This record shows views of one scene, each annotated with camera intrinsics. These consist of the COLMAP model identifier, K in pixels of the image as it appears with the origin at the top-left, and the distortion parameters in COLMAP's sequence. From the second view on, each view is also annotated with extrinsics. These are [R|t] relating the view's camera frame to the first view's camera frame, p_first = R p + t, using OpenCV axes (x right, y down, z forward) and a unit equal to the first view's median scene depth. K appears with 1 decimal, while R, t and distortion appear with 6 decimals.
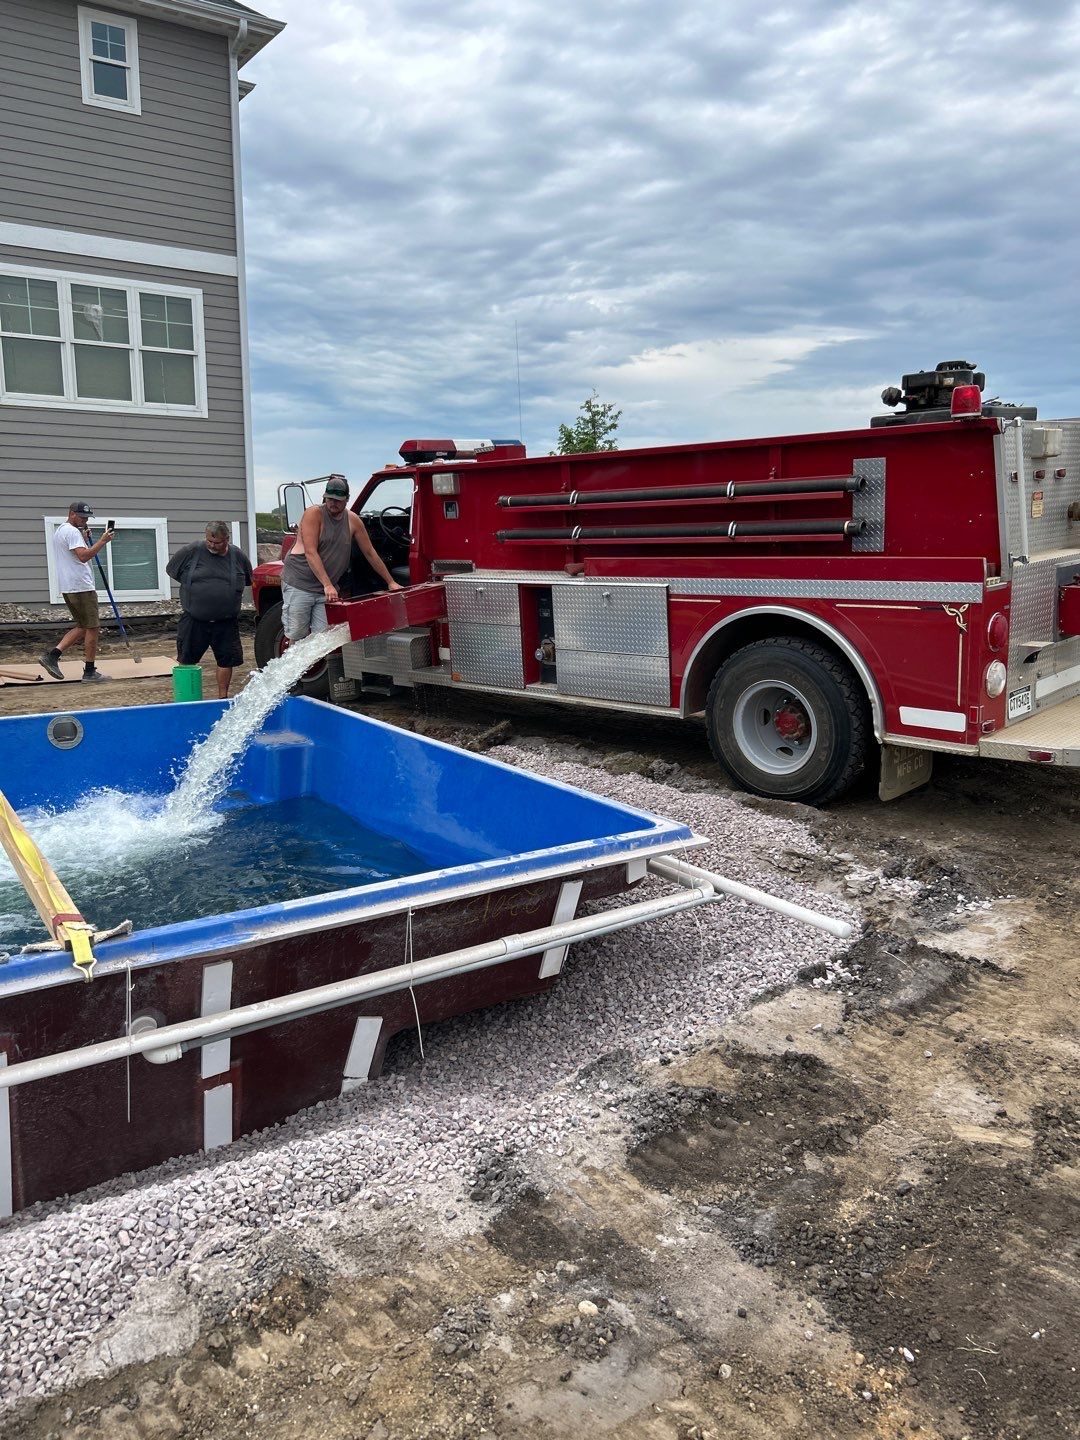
lens RADIAL K [[1159.8, 0, 540.0], [0, 1159.8, 720.0], [0, 0, 1]] dist [0.078912, -0.056884]
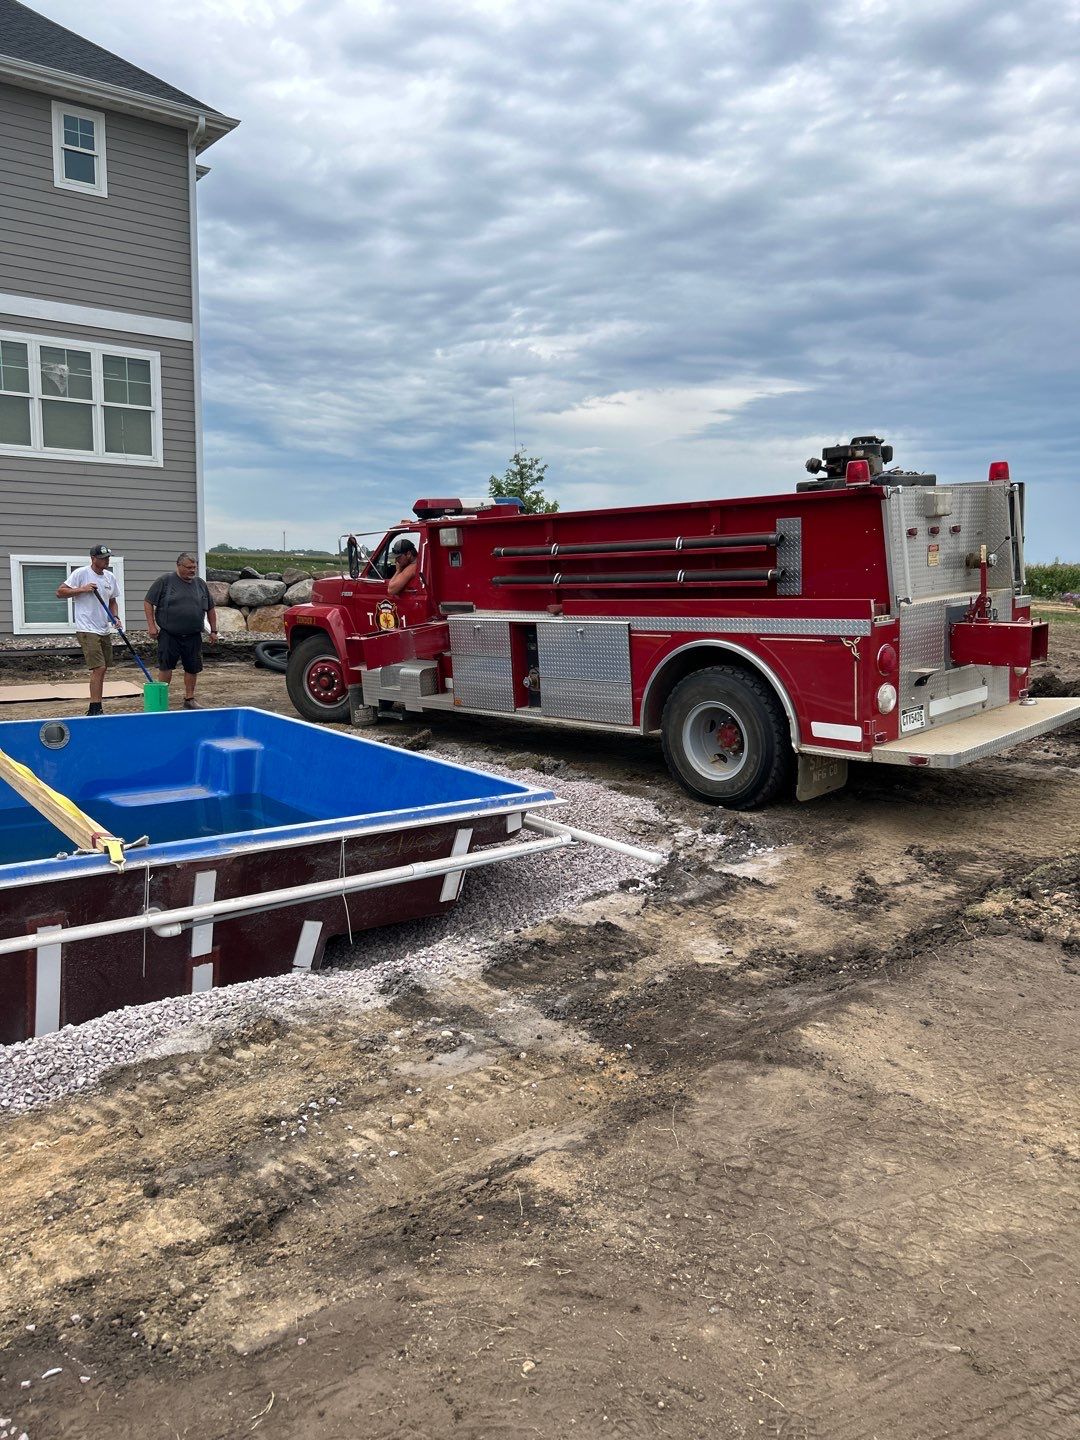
lens RADIAL K [[1172.8, 0, 540.0], [0, 1172.8, 720.0], [0, 0, 1]] dist [0.102476, -0.098183]
pose [[0.998778, 0.004913, 0.049184, 0.051776], [-0.003035, 0.999267, -0.038174, 0.069199], [-0.049336, 0.037978, 0.998060, -0.410788]]
